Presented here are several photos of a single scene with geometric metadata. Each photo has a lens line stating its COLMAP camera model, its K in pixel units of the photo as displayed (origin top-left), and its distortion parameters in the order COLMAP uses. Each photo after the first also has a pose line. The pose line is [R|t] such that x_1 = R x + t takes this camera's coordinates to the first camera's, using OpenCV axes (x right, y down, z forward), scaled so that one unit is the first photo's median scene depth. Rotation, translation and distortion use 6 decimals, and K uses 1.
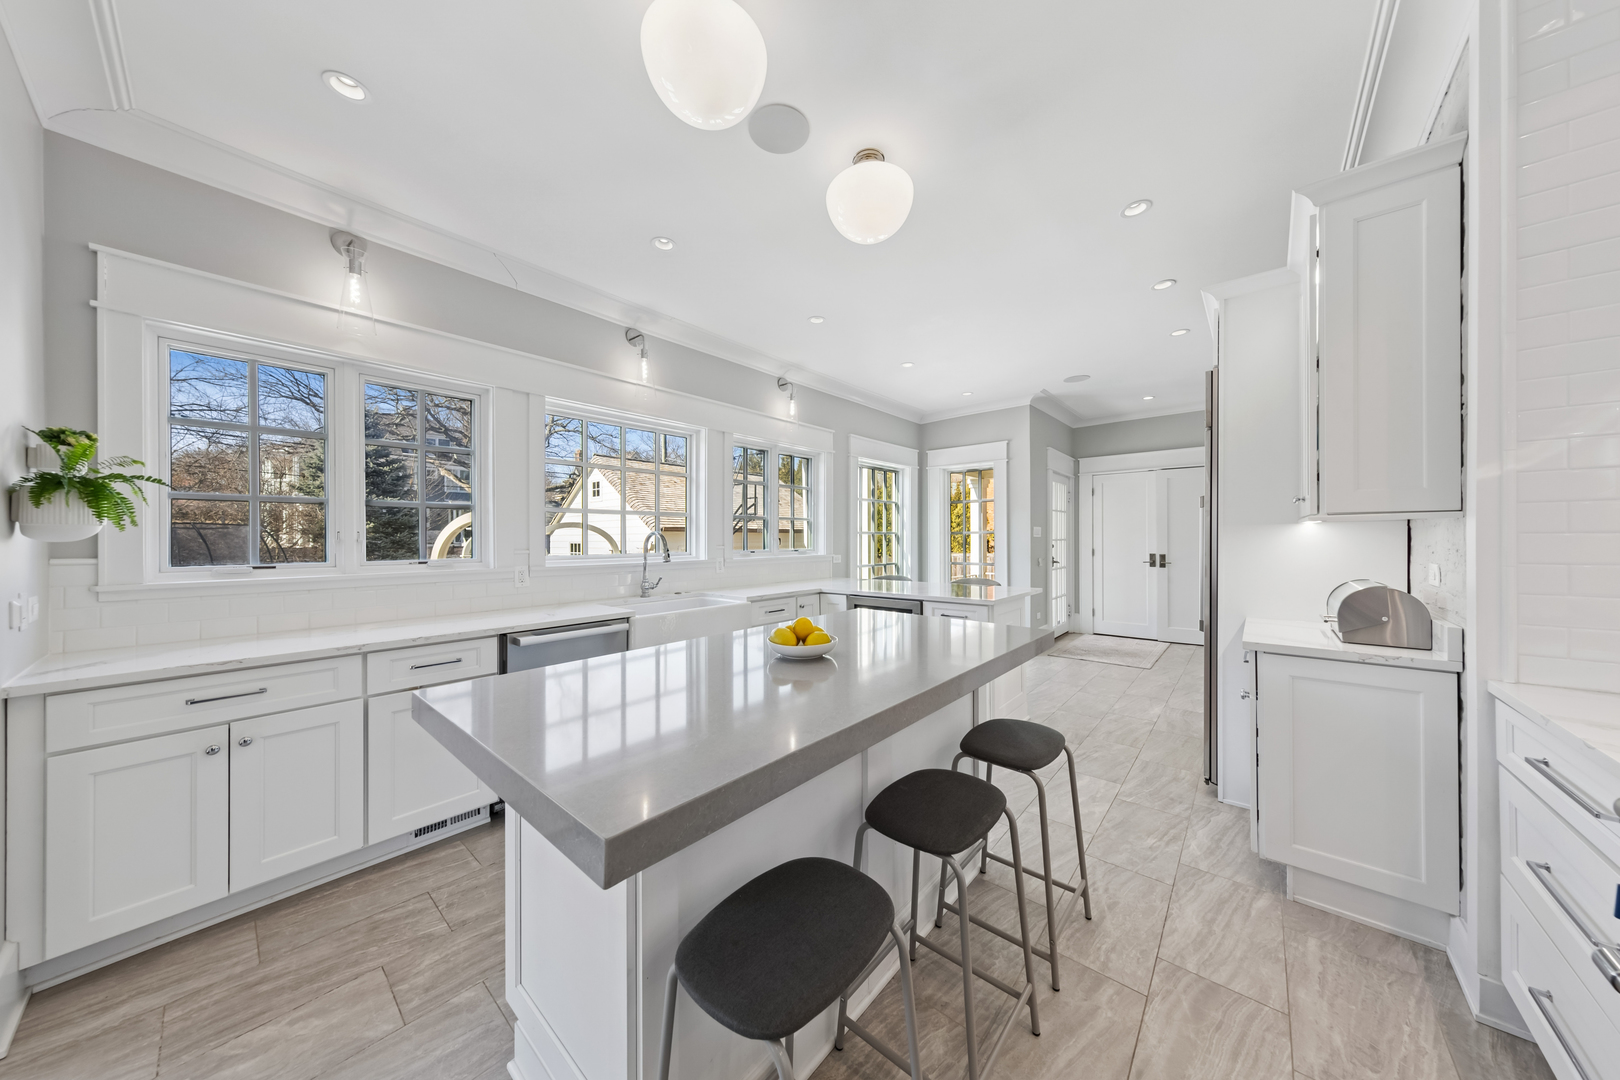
lens RADIAL K [[512.4, 0, 810.5], [0, 512.4, 535.2], [0, 0, 1]] dist [0.006176, -0.000092]
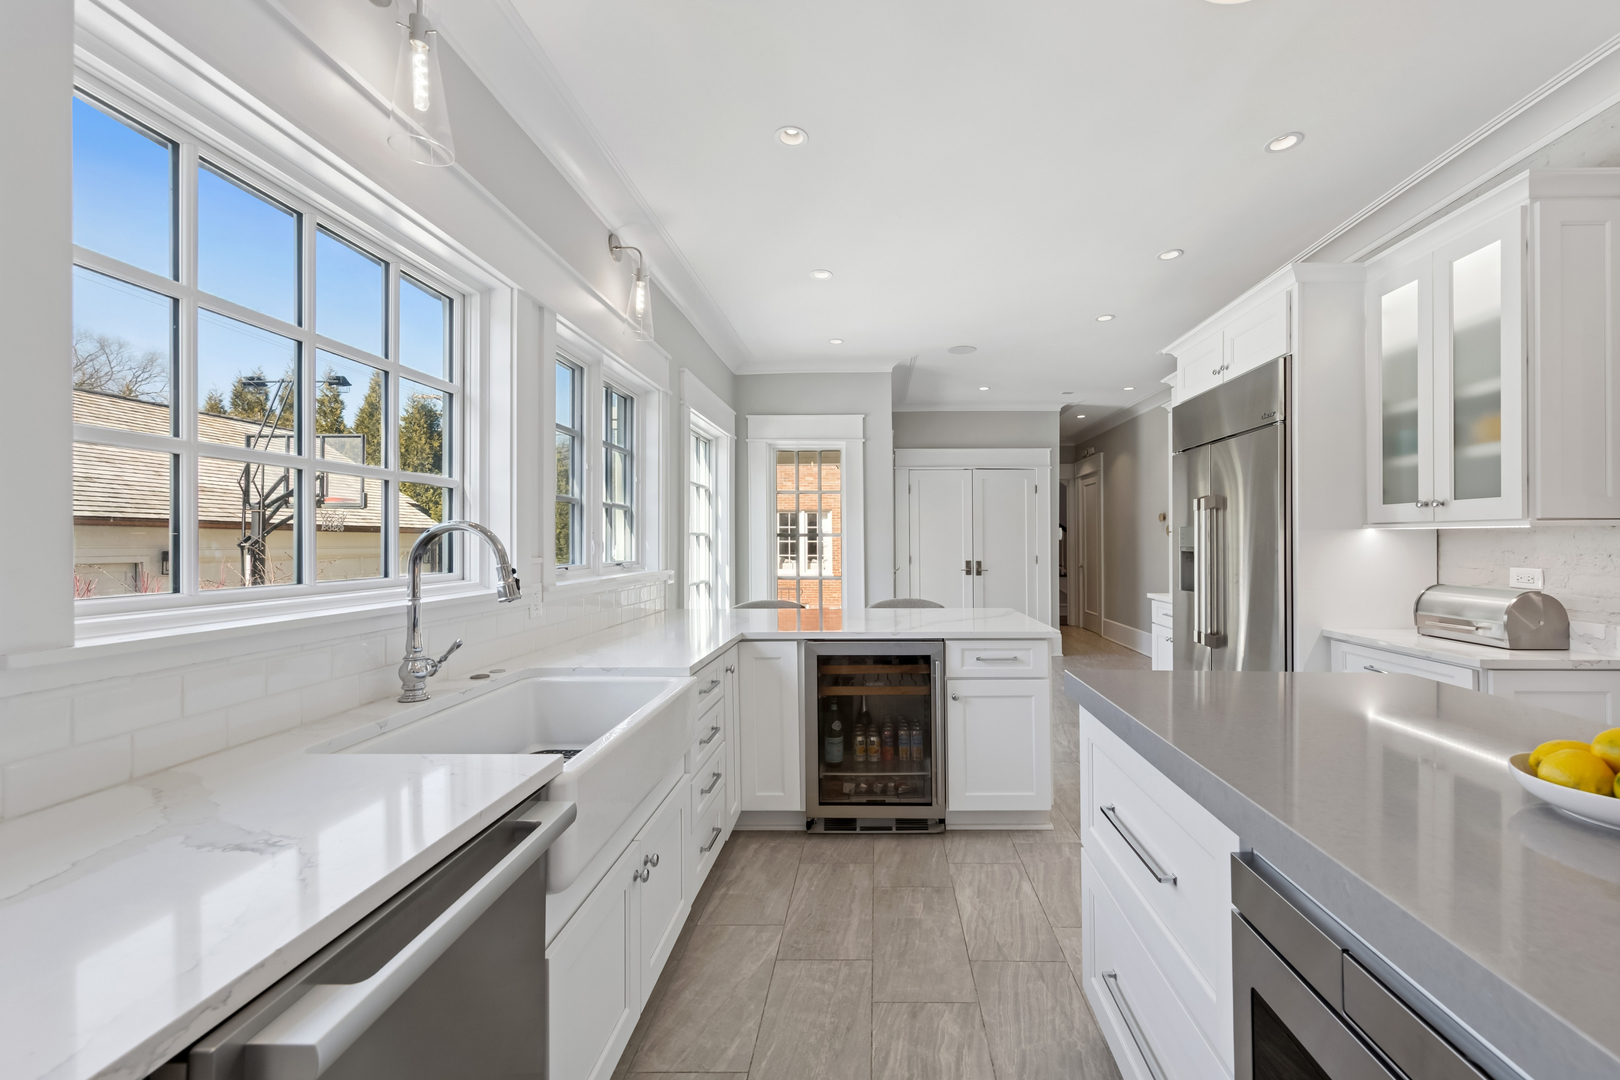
lens RADIAL K [[639.2, 0, 863.8], [0, 639.2, 542.8], [0, 0, 1]] dist [0.013307, 0.000186]
pose [[0.766272, 0.003309, 0.642508, -0.231929], [-0.006684, 0.999974, 0.002822, 0.002857], [-0.642482, -0.006457, 0.766274, 0.277603]]
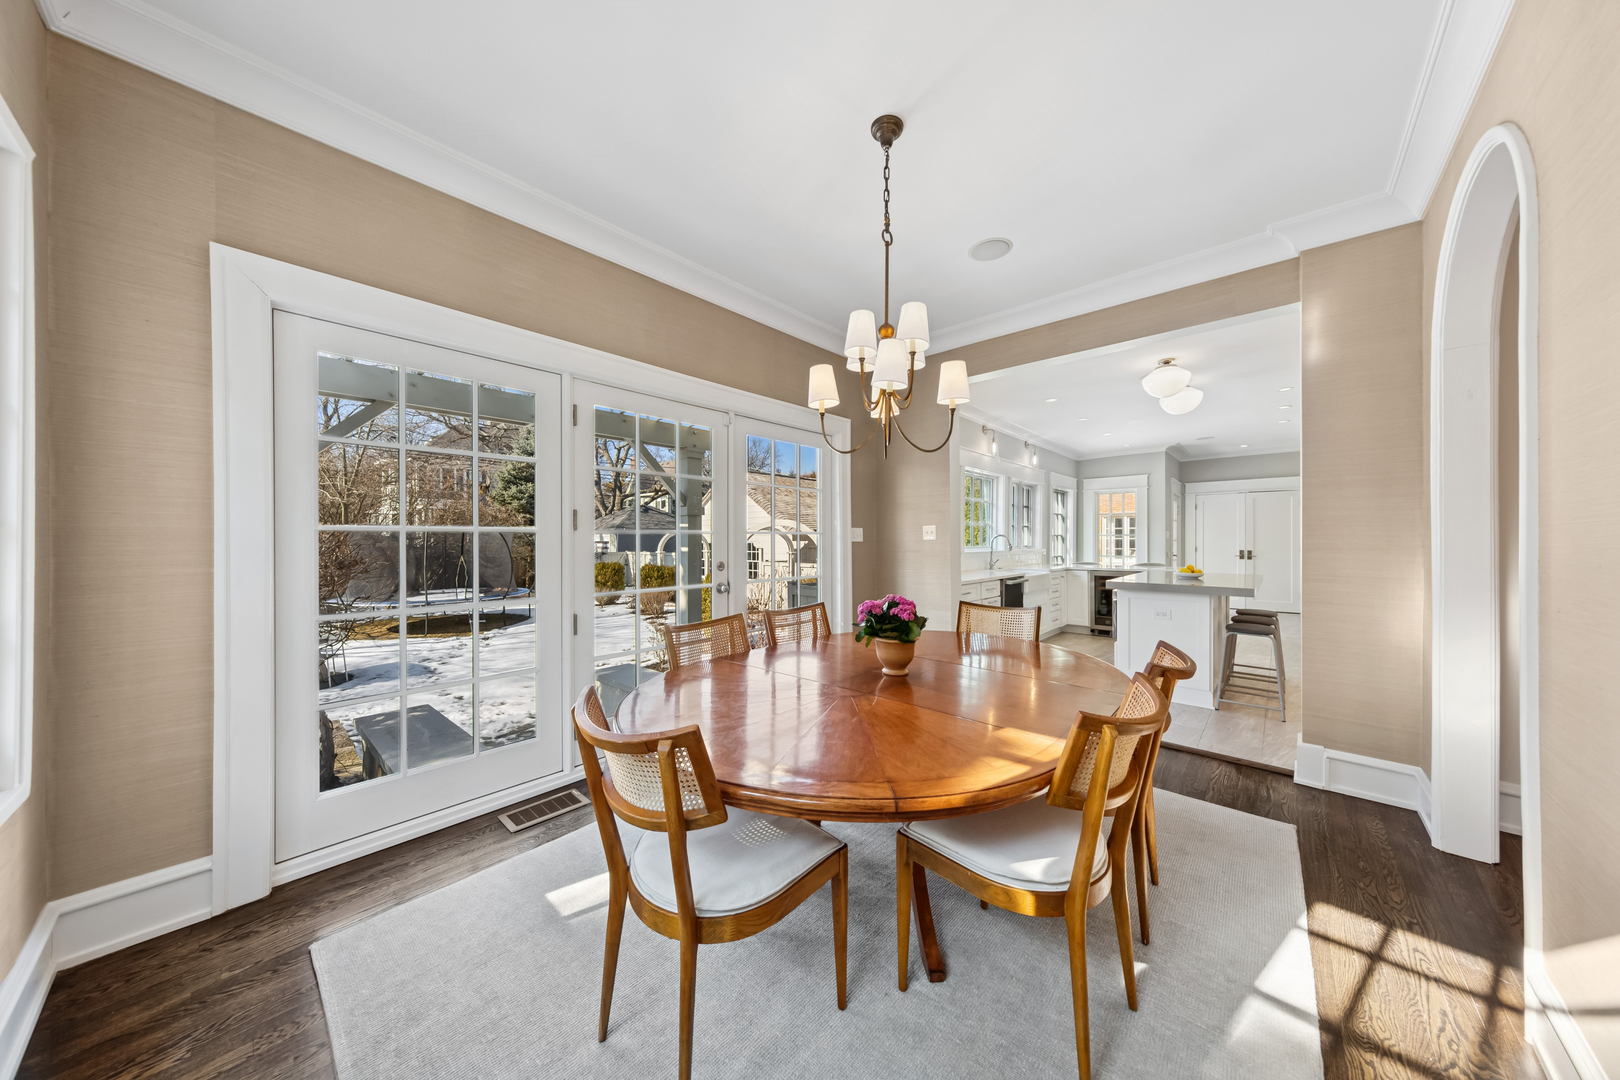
lens RADIAL K [[512.4, 0, 811.8], [0, 512.4, 541.0], [0, 0, 1]] dist [0.006176, -0.000092]
pose [[0.999651, 0.003312, -0.026223, -0.579816], [-0.003042, 0.999942, 0.010335, -0.001565], [0.026256, -0.010252, 0.999603, -0.553437]]
